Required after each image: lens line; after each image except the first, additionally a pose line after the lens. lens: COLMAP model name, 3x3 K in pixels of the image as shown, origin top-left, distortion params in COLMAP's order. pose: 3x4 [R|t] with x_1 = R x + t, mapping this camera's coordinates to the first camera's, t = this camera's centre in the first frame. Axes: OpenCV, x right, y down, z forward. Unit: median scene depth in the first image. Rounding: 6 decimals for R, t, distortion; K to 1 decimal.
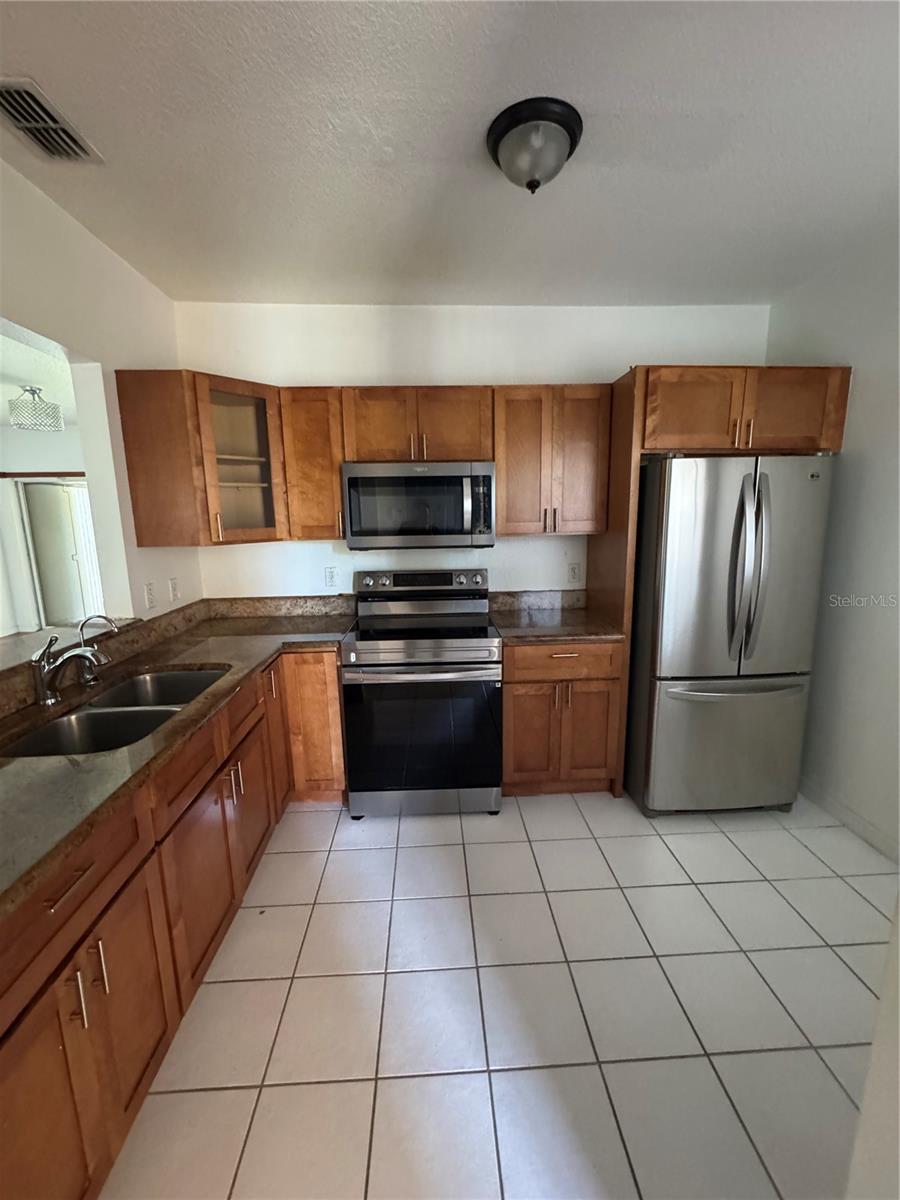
lens RADIAL K [[481.9, 0, 449.9], [0, 481.9, 601.0], [0, 0, 1]] dist [-0.003453, -0.000041]
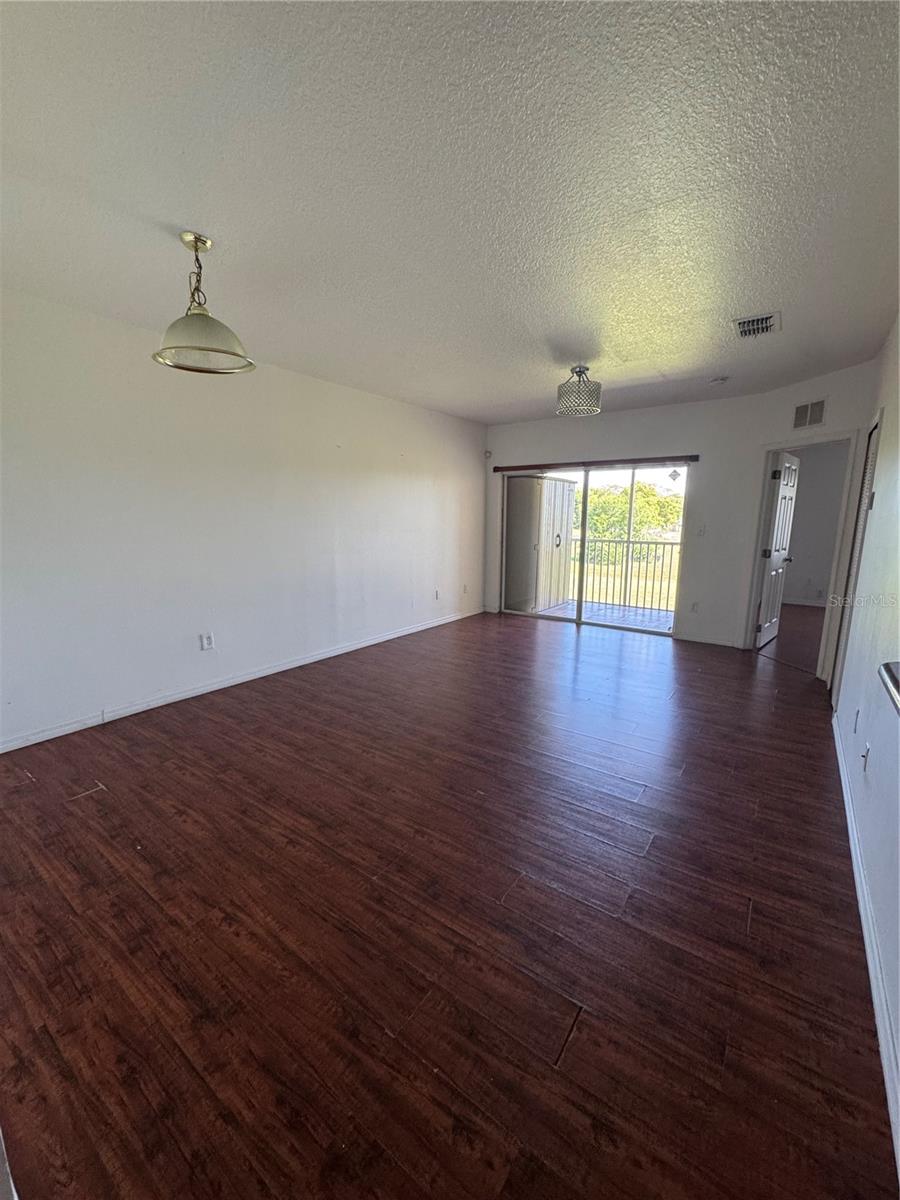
lens RADIAL K [[479.8, 0, 448.6], [0, 479.8, 599.5], [0, 0, 1]] dist [-0.000953, 0.000459]
pose [[0.780143, 0.128129, -0.612340, -0.758588], [-0.130063, 0.990634, 0.041580, 0.005376], [0.611932, 0.047205, 0.789500, 0.192660]]
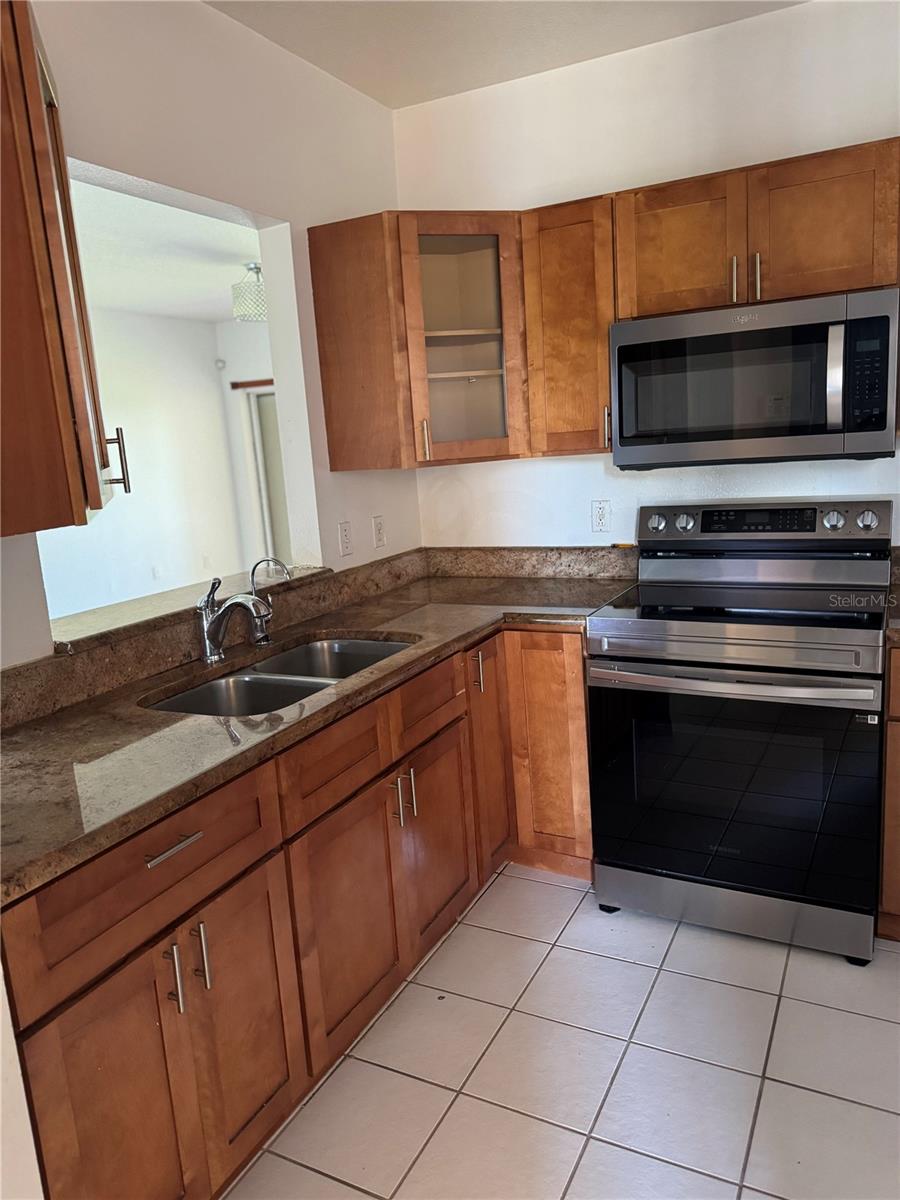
lens RADIAL K [[845.2, 0, 447.4], [0, 845.2, 603.3], [0, 0, 1]] dist [0.110832, -0.180221]
pose [[0.864169, 0.055913, -0.500086, 0.154537], [-0.038341, 0.998235, 0.045354, 0.022277], [0.501740, -0.020020, 0.864787, -0.034741]]
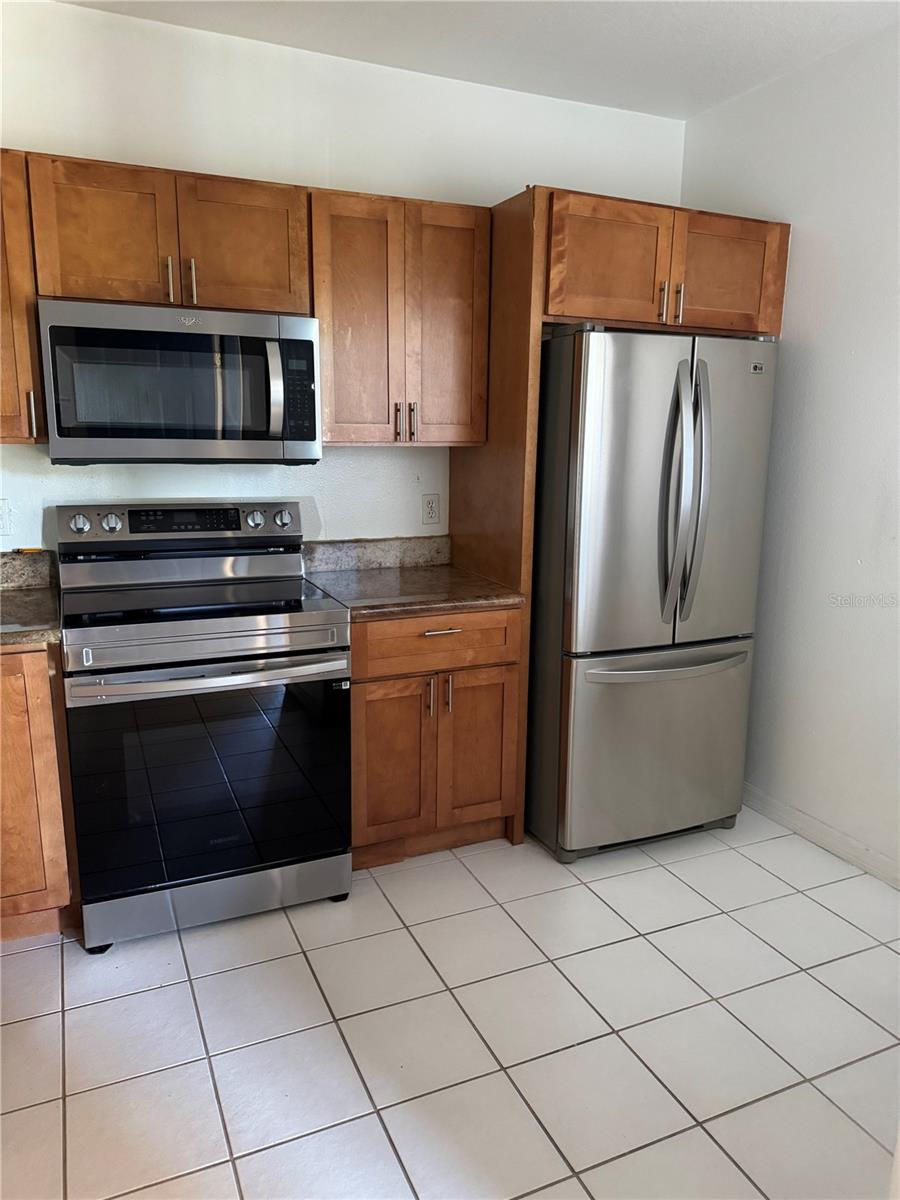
lens RADIAL K [[845.2, 0, 447.4], [0, 845.2, 603.3], [0, 0, 1]] dist [0.110832, -0.180221]
pose [[0.929858, -0.046615, 0.364954, -0.163037], [0.037425, 0.998780, 0.032221, 0.037107], [-0.366011, -0.016302, 0.930468, -0.055664]]
